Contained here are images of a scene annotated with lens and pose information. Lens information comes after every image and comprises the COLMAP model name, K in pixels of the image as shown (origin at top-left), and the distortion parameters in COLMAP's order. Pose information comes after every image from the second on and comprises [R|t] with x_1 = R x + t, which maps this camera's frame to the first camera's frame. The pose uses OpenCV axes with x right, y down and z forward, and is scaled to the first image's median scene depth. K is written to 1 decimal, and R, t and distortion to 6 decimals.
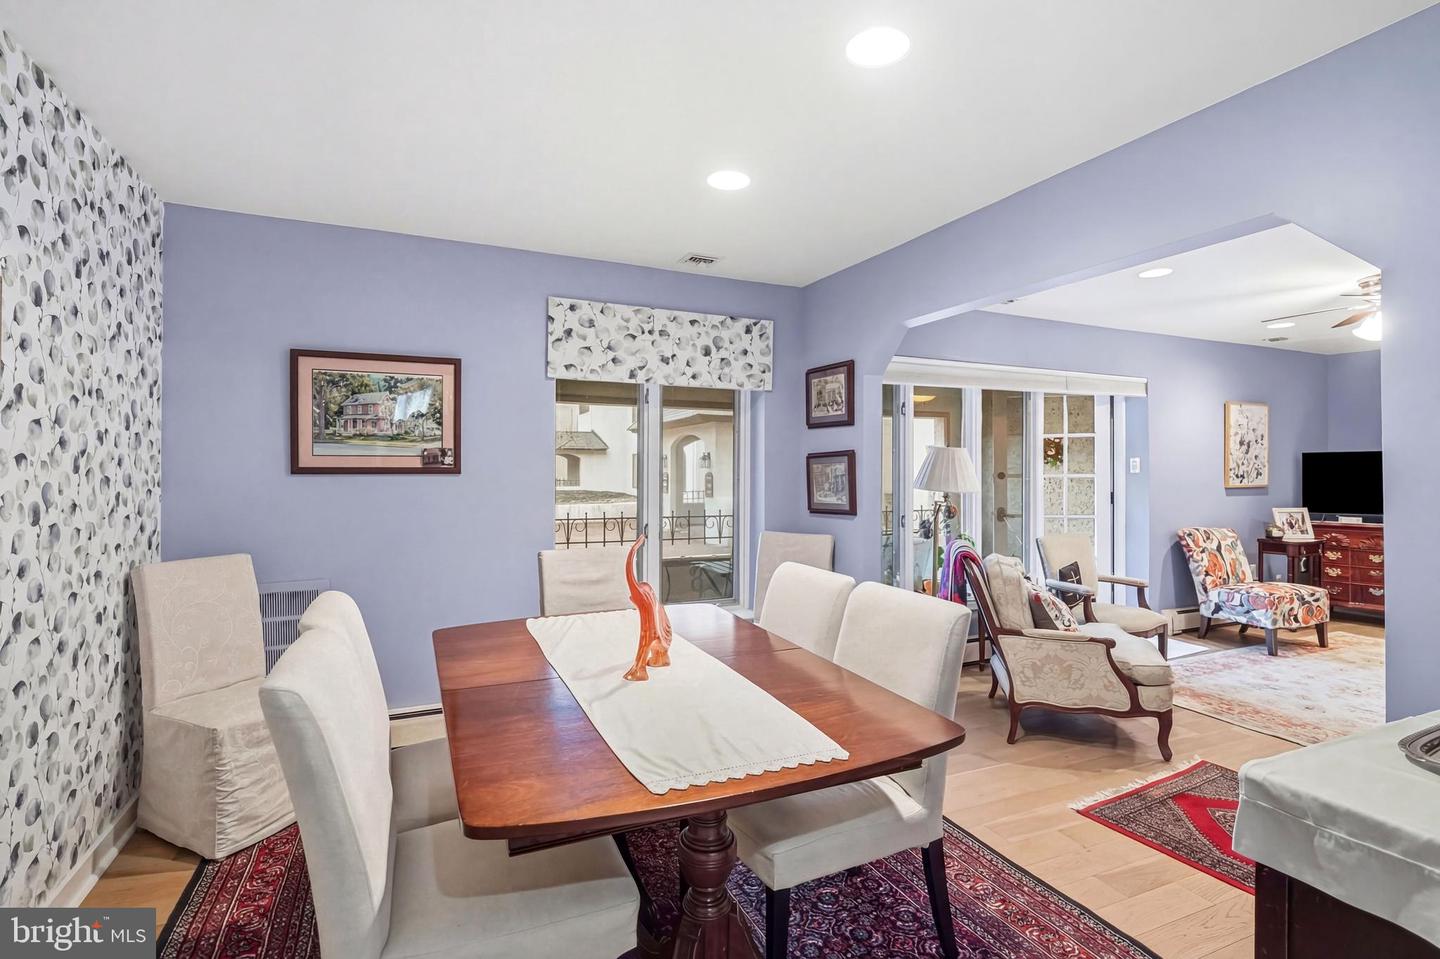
lens RADIAL K [[691.6, 0, 712.3], [0, 691.6, 474.0], [0, 0, 1]] dist [0.013010, 0.000091]
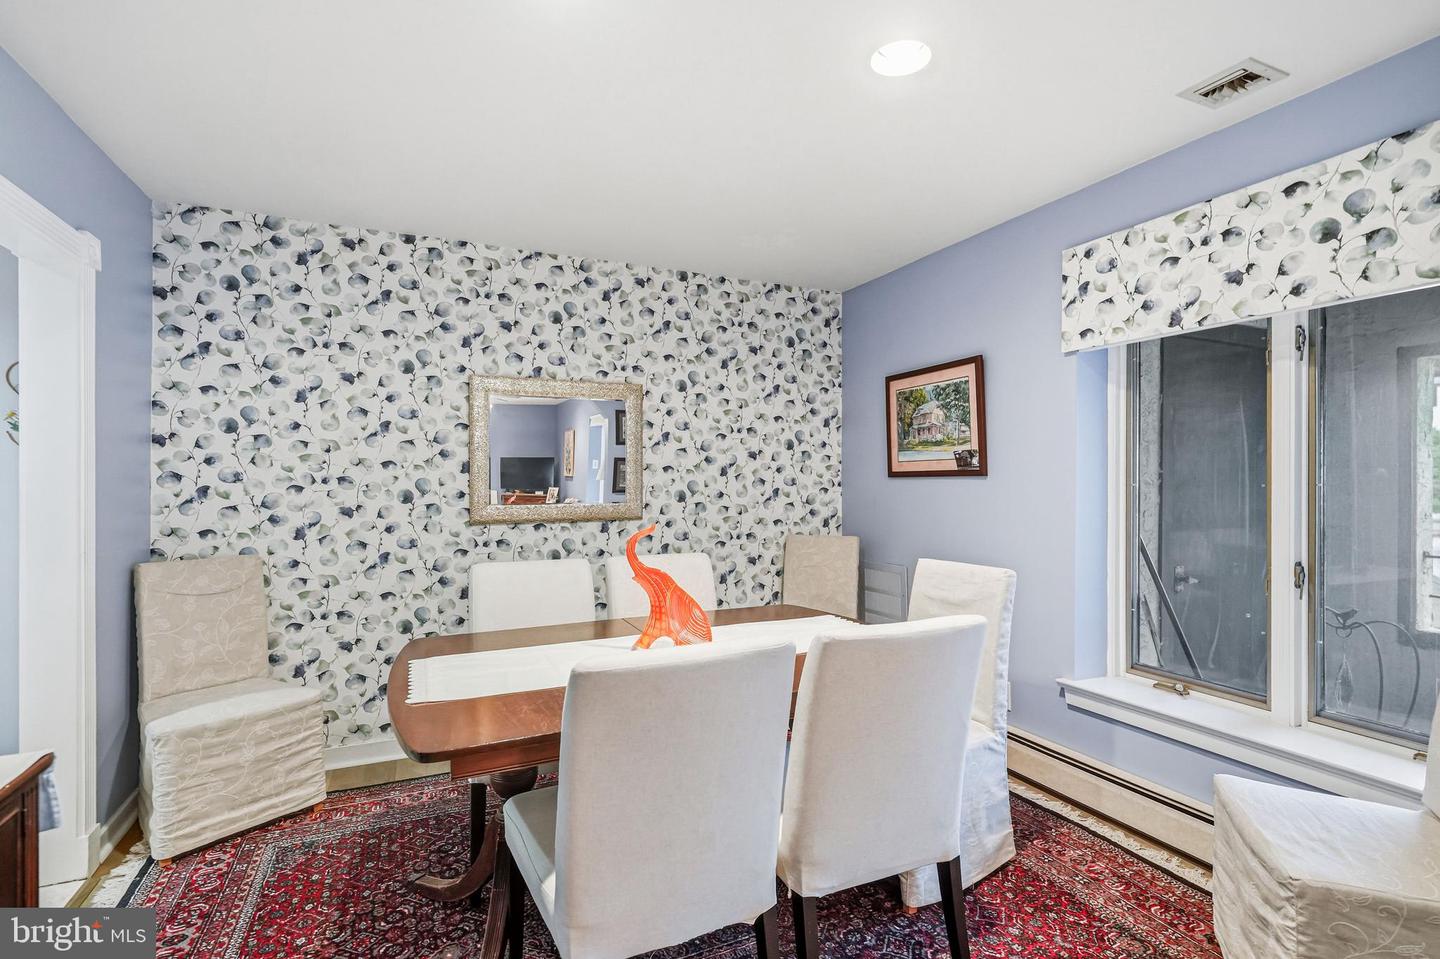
lens RADIAL K [[691.6, 0, 716.1], [0, 691.6, 479.8], [0, 0, 1]] dist [0.013010, 0.000091]
pose [[0.000192, -0.004713, -0.999989, 0.529171], [-0.004139, 0.999980, -0.004714, 0.009853], [0.999991, 0.004140, 0.000173, 0.575895]]
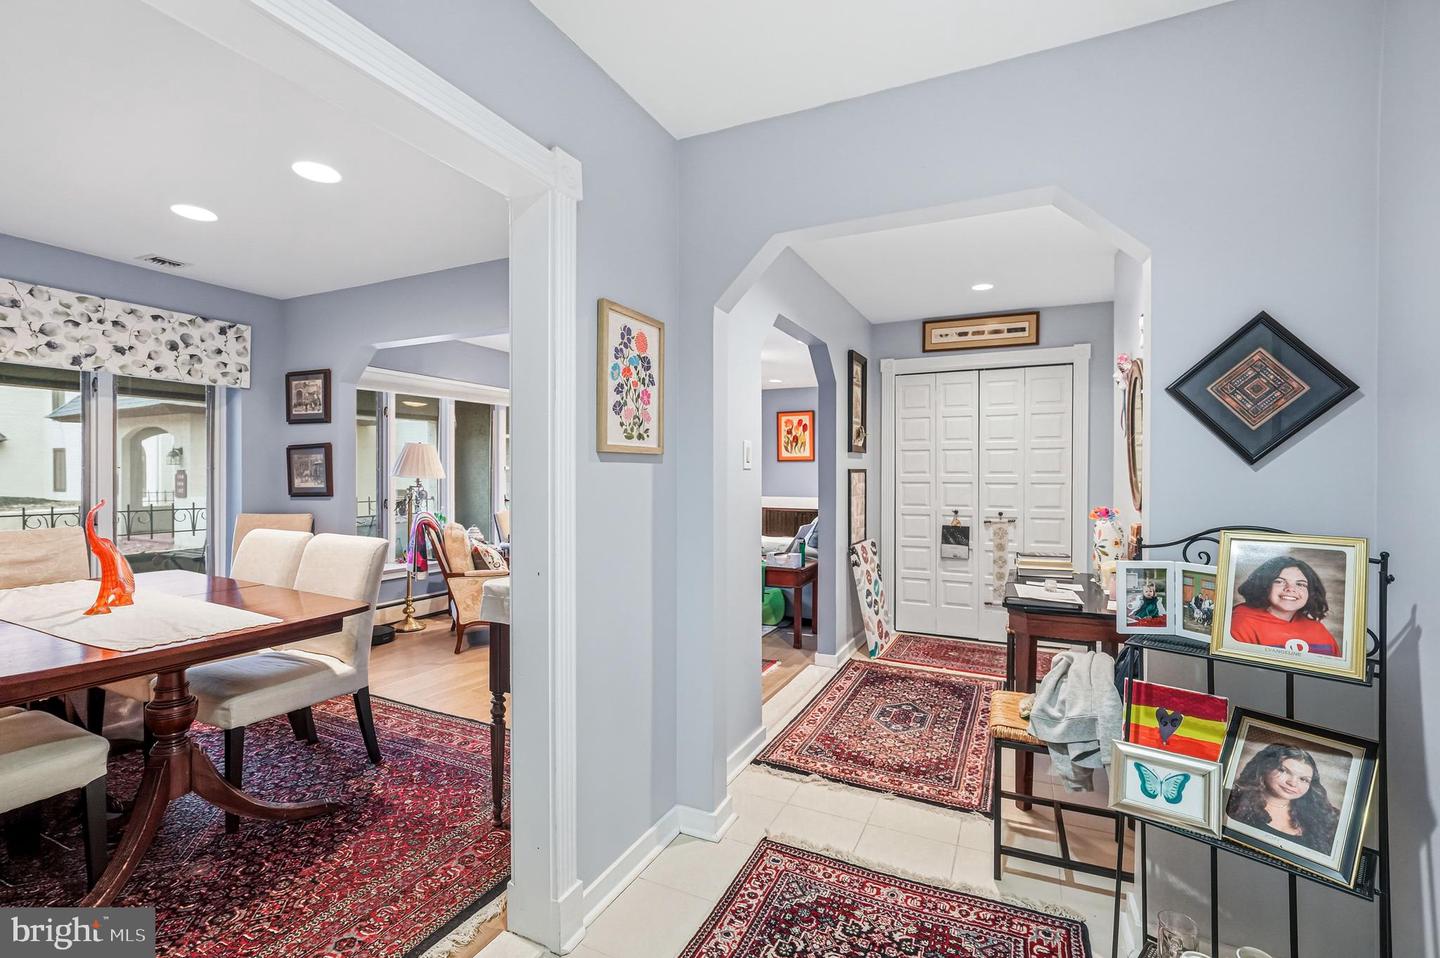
lens RADIAL K [[646.0, 0, 714.7], [0, 646.0, 477.9], [0, 0, 1]] dist [-0.002802, 0.003295]
pose [[0.774779, -0.006188, 0.632202, 0.008555], [0.004344, 0.999981, 0.004464, 0.024599], [-0.632217, -0.000713, 0.774791, -0.306716]]
